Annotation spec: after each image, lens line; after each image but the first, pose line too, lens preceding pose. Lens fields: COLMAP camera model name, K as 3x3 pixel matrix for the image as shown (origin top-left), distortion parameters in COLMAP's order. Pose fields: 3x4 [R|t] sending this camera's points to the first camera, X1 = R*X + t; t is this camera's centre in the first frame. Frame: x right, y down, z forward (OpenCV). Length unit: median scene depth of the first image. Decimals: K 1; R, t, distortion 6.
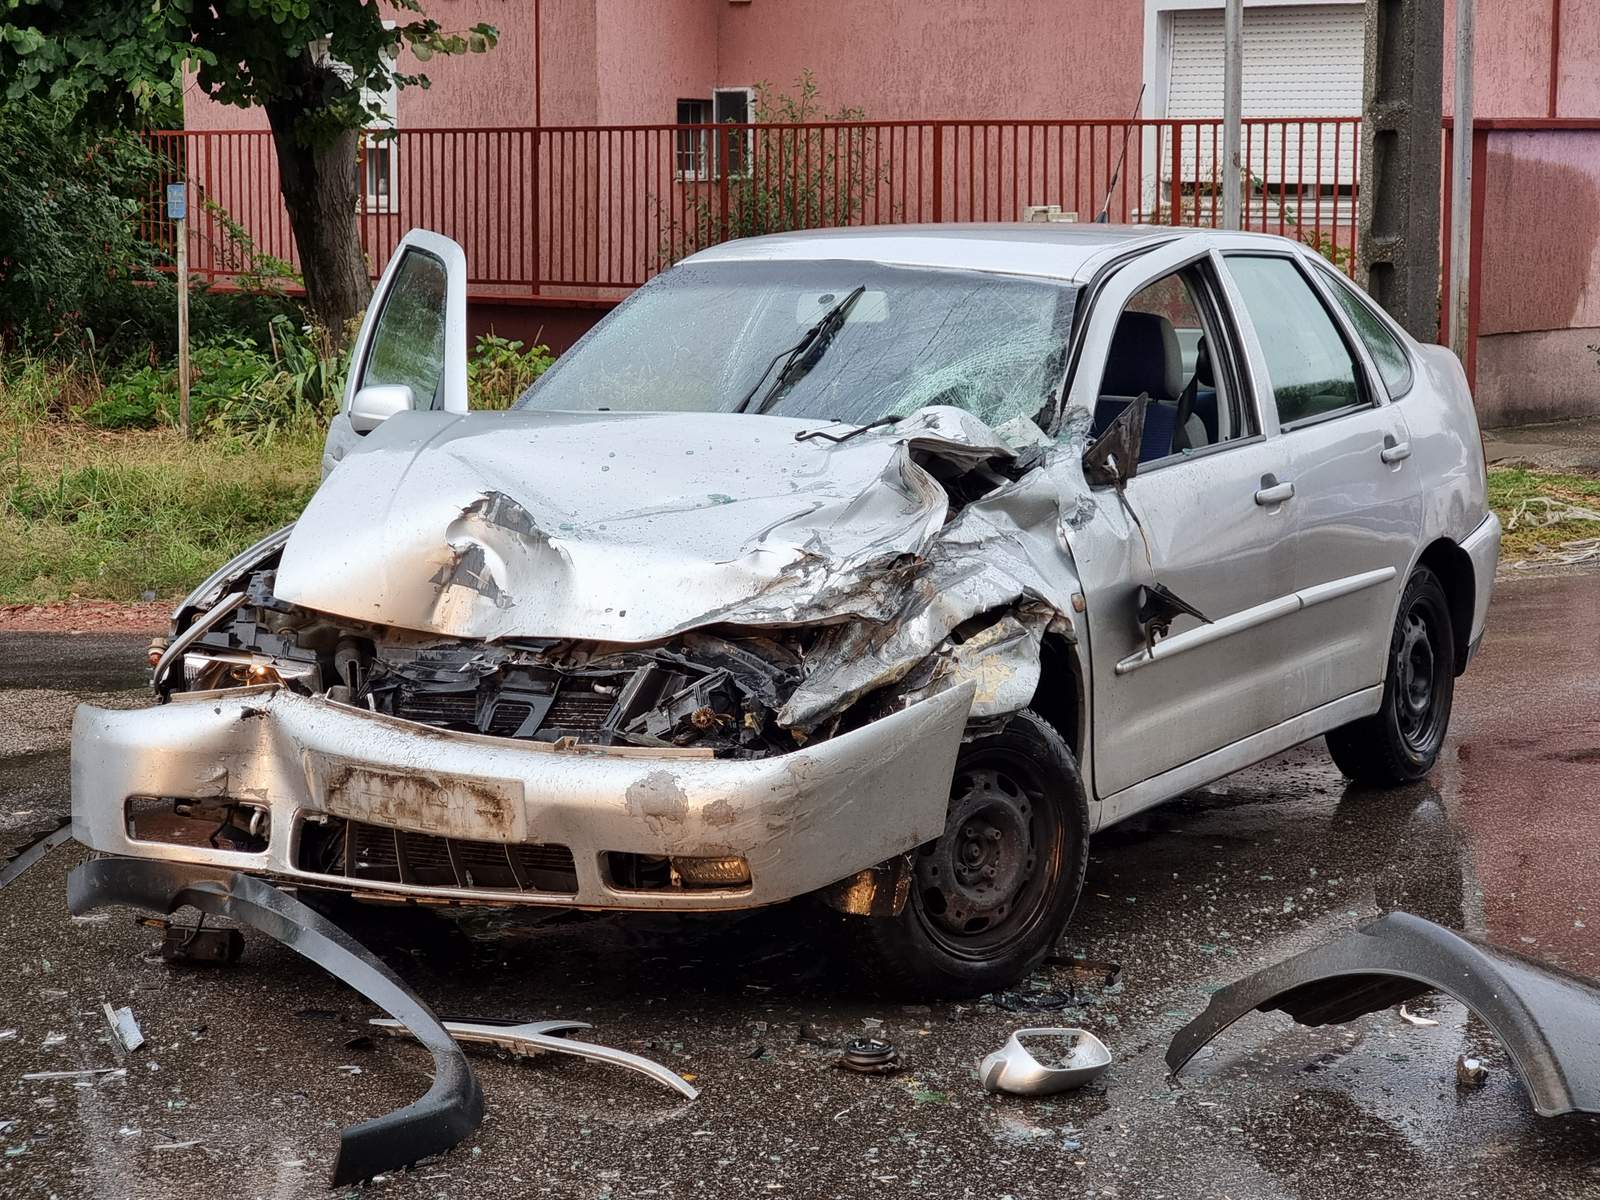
lens RADIAL K [[3125.5, 0, 825.8], [0, 3125.5, 611.1], [0, 0, 1]] dist [0.045442, 0.000000]
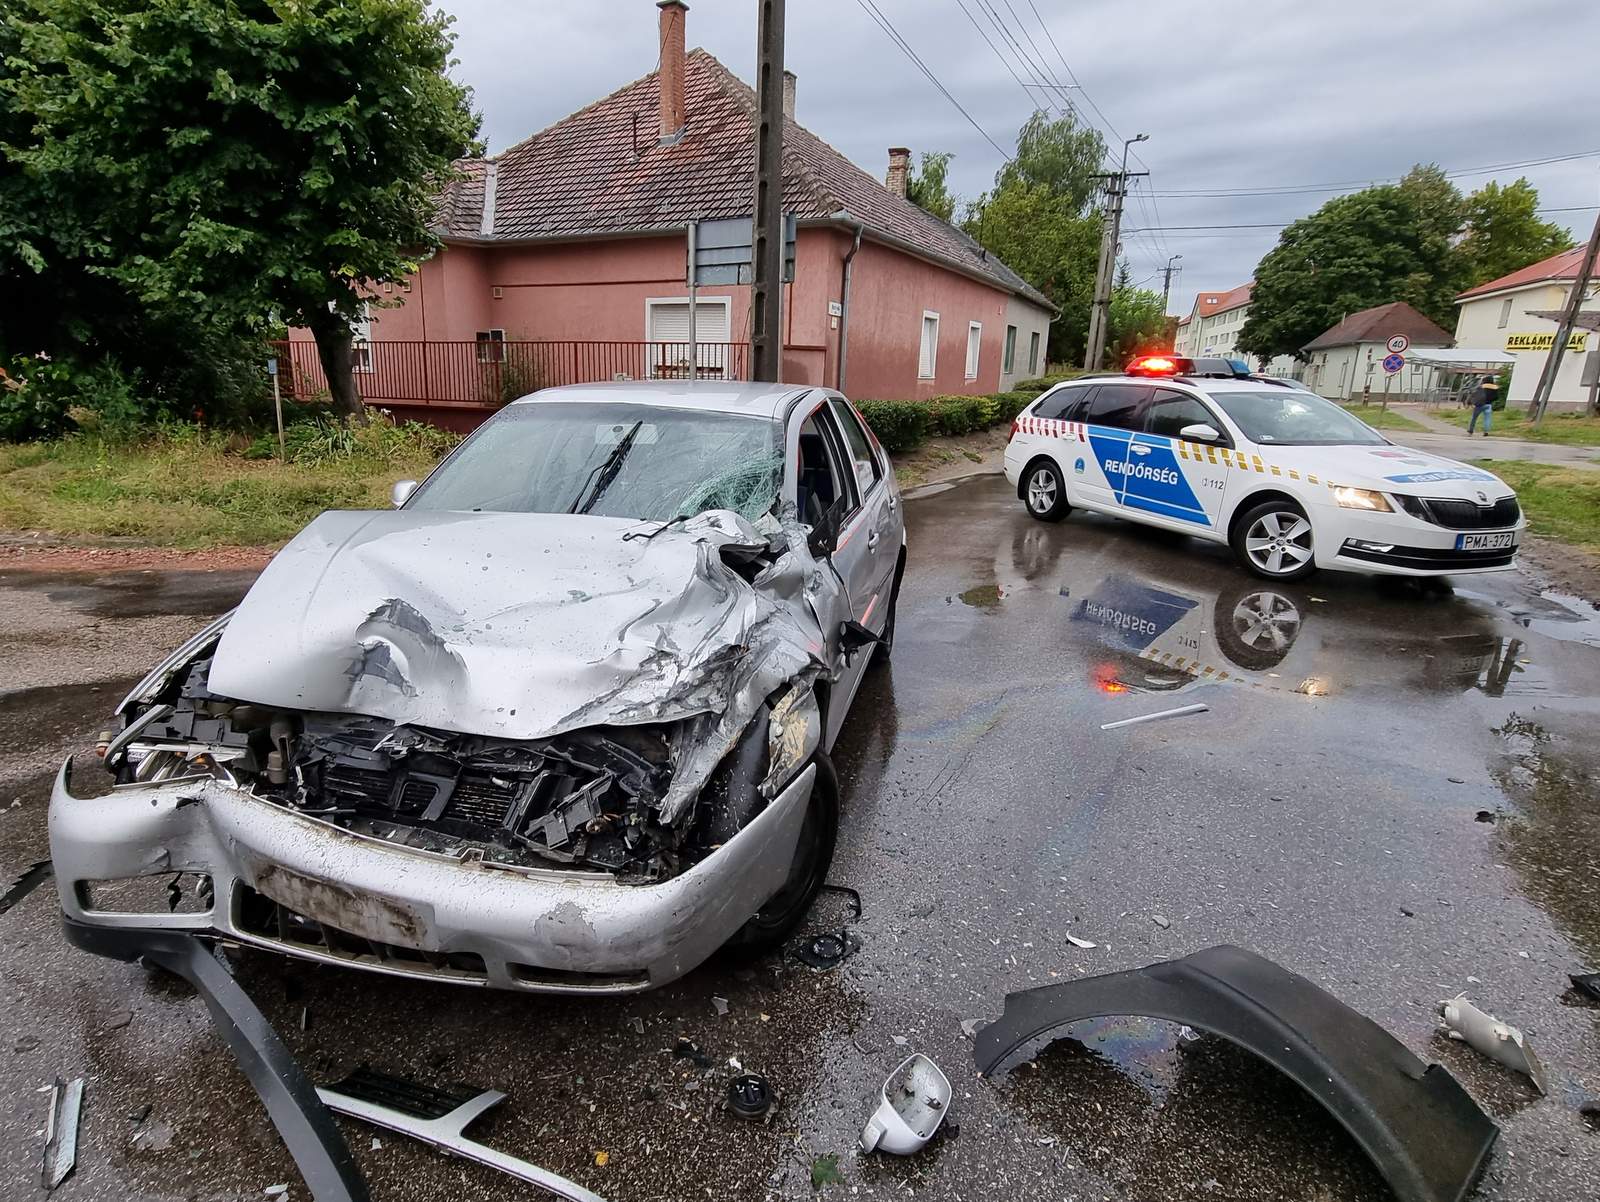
lens RADIAL K [[883.9, 0, 728.7], [0, 883.9, 605.5], [0, 0, 1]] dist [-0.002248, -0.001075]
pose [[0.974155, -0.043173, 0.221717, -0.055123], [0.014816, 0.991663, 0.128001, -0.078908], [-0.225395, -0.121408, 0.966673, 0.635143]]
